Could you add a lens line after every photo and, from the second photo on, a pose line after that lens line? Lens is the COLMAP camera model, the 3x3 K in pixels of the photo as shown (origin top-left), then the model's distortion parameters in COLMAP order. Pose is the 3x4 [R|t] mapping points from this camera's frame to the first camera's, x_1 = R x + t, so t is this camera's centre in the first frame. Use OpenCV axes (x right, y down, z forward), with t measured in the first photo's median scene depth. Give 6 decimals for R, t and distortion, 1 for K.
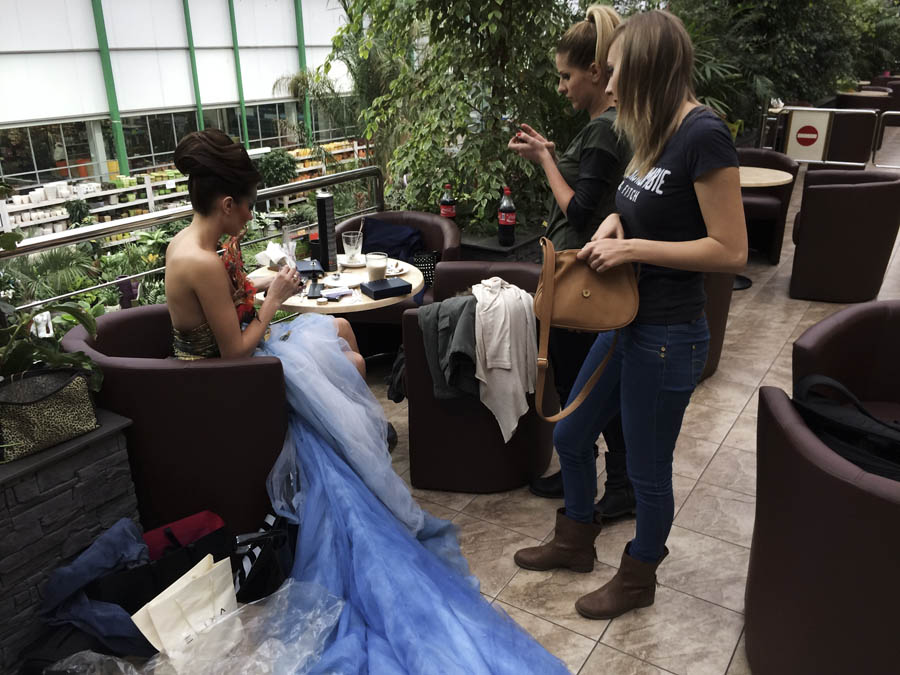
lens RADIAL K [[767.2, 0, 453.7], [0, 767.2, 339.5], [0, 0, 1]] dist [0.091263, -0.121902]
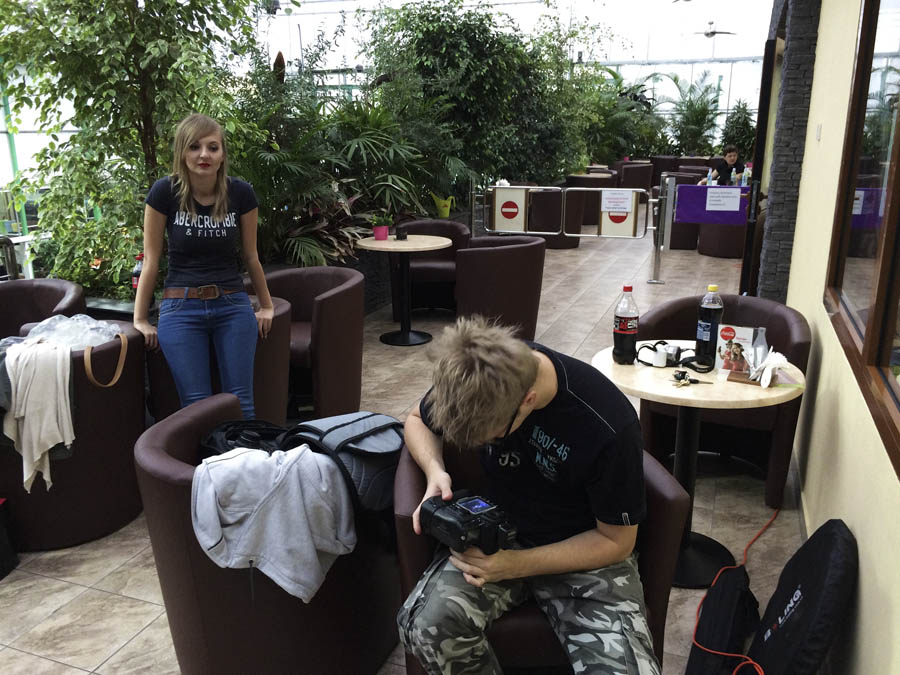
lens RADIAL K [[767.2, 0, 453.7], [0, 767.2, 339.5], [0, 0, 1]] dist [0.091263, -0.121902]
pose [[0.977346, -0.047659, 0.206210, 0.064816], [0.068499, 0.993105, -0.095128, 0.011437], [-0.200255, 0.107099, 0.973873, -0.021451]]
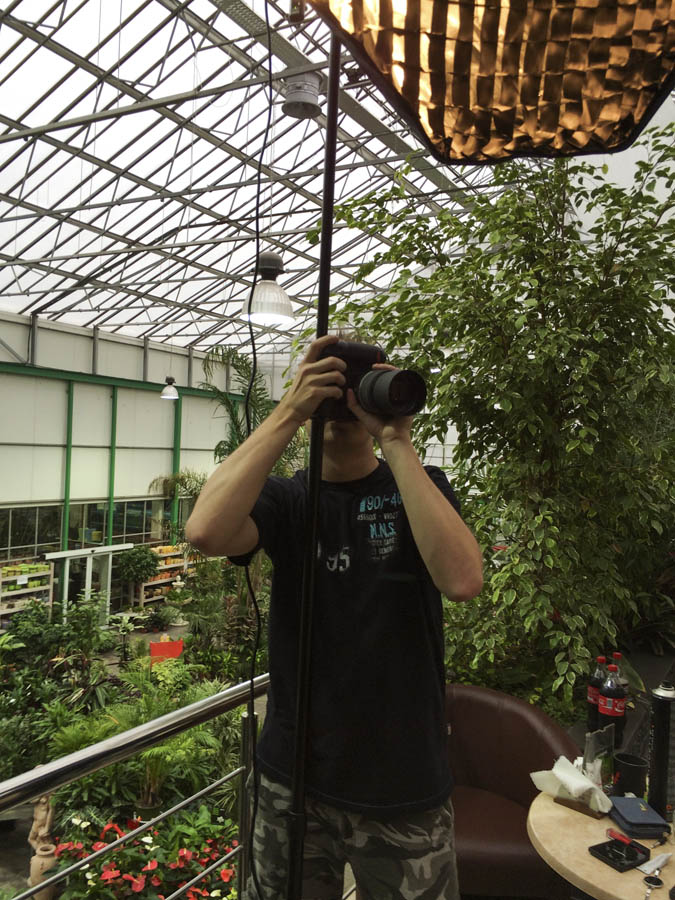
lens RADIAL K [[760.1, 0, 346.3], [0, 760.1, 449.7], [0, 0, 1]] dist [0.038592, -0.067436]
pose [[0.996985, 0.047669, 0.061227, -0.053050], [-0.022412, 0.932324, -0.360930, -0.030077], [-0.074289, 0.358469, 0.930581, 0.081477]]
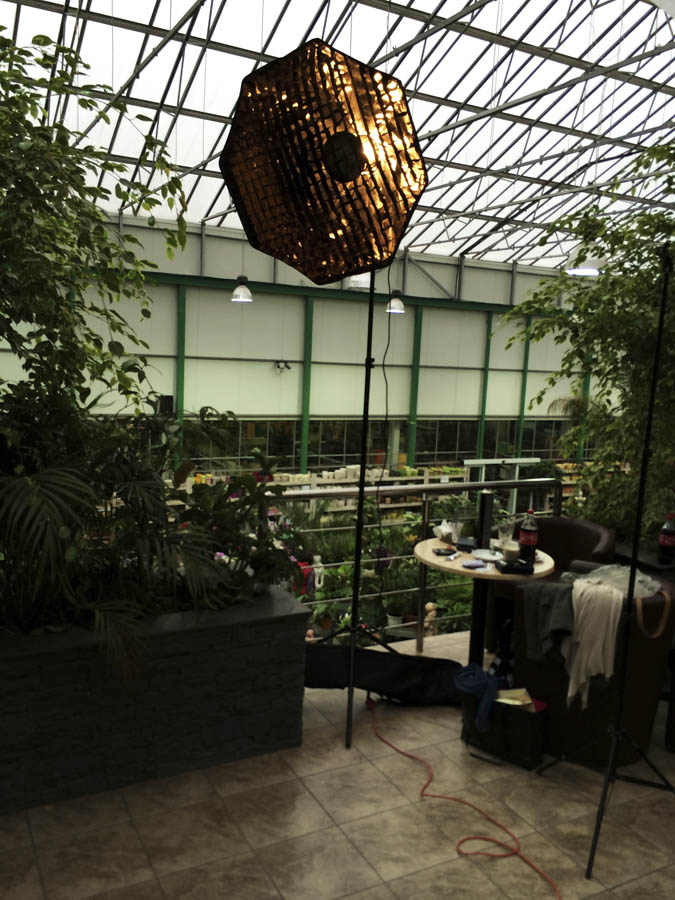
lens RADIAL K [[767.2, 0, 340.9], [0, 767.2, 448.5], [0, 0, 1]] dist [0.091263, -0.121902]
pose [[0.870500, 0.115433, -0.478441, 0.045313], [-0.231985, 0.953579, -0.192016, 0.010467], [0.434066, 0.278141, 0.856869, -0.051573]]
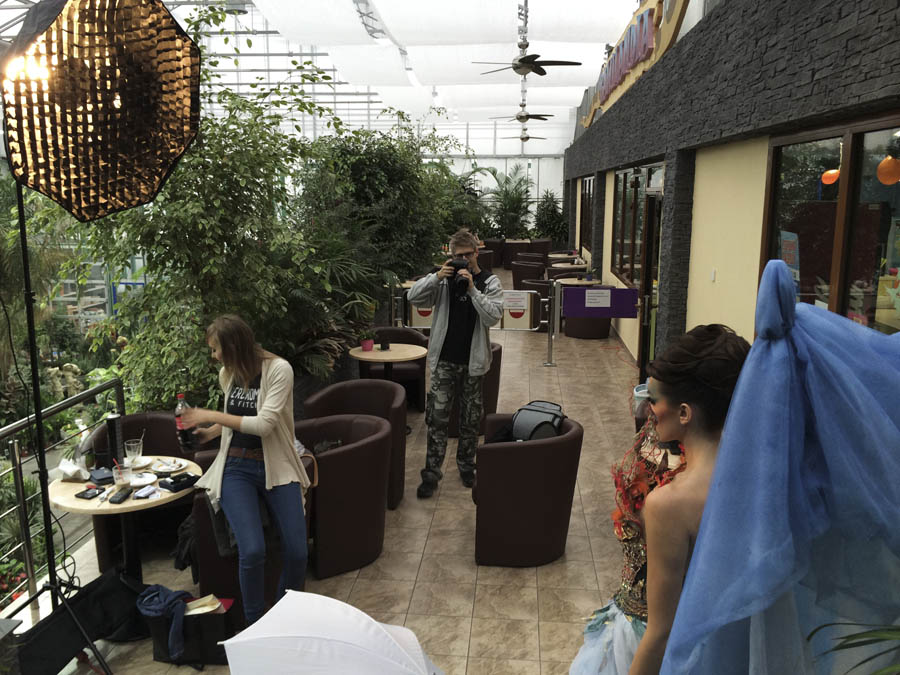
lens RADIAL K [[767.2, 0, 453.7], [0, 767.2, 339.5], [0, 0, 1]] dist [0.091263, -0.121902]
pose [[0.888156, -0.076278, 0.453167, -0.045549], [0.158186, 0.976609, -0.145642, -0.006780], [-0.431458, 0.201038, 0.879447, -0.073166]]
